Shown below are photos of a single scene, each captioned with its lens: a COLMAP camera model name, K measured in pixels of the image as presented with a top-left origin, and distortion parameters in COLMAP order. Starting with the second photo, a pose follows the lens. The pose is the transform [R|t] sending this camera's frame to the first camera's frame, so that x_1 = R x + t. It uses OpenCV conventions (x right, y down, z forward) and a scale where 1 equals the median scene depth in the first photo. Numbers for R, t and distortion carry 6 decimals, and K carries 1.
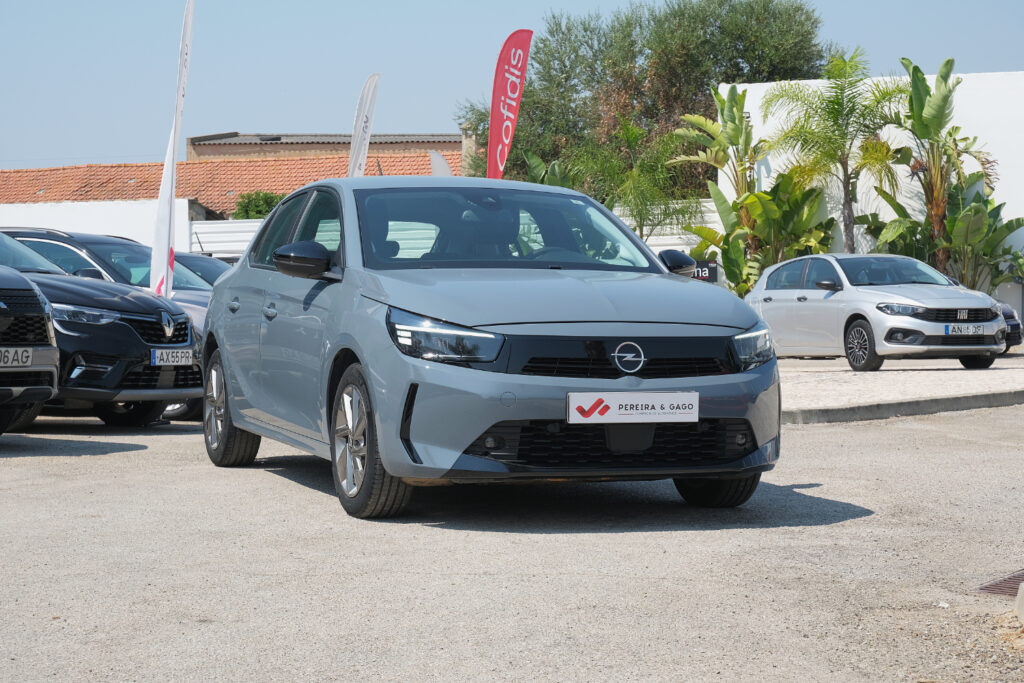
lens RADIAL K [[1903.9, 0, 512.0], [0, 1903.9, 341.5], [0, 0, 1]] dist [-0.063226, -0.188135]
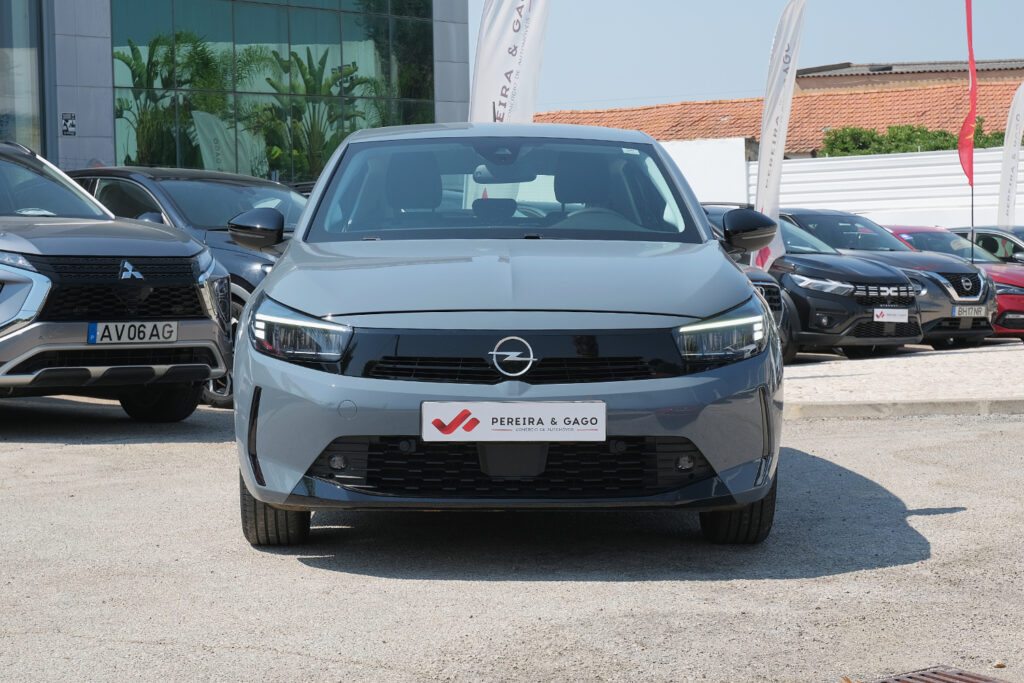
lens RADIAL K [[2023.0, 0, 512.0], [0, 2023.0, 341.5], [0, 0, 1]] dist [-0.059226, -0.149401]
pose [[0.946376, 0.006736, -0.322998, 0.209256], [0.002125, 0.999631, 0.027074, -0.012923], [0.323061, -0.026308, 0.946012, 0.139111]]
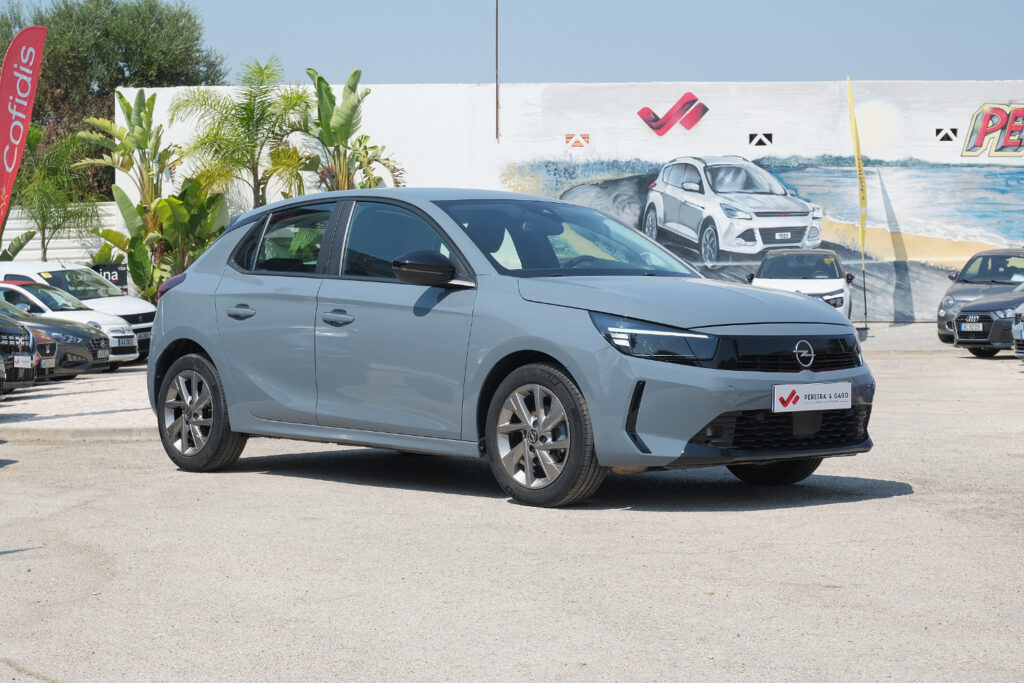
lens RADIAL K [[1903.9, 0, 512.0], [0, 1903.9, 341.5], [0, 0, 1]] dist [-0.063226, -0.188135]
pose [[0.924579, -0.015467, 0.380675, -0.342775], [0.015958, 0.999871, 0.001867, -0.002526], [-0.380655, 0.004349, 0.924707, 0.004733]]
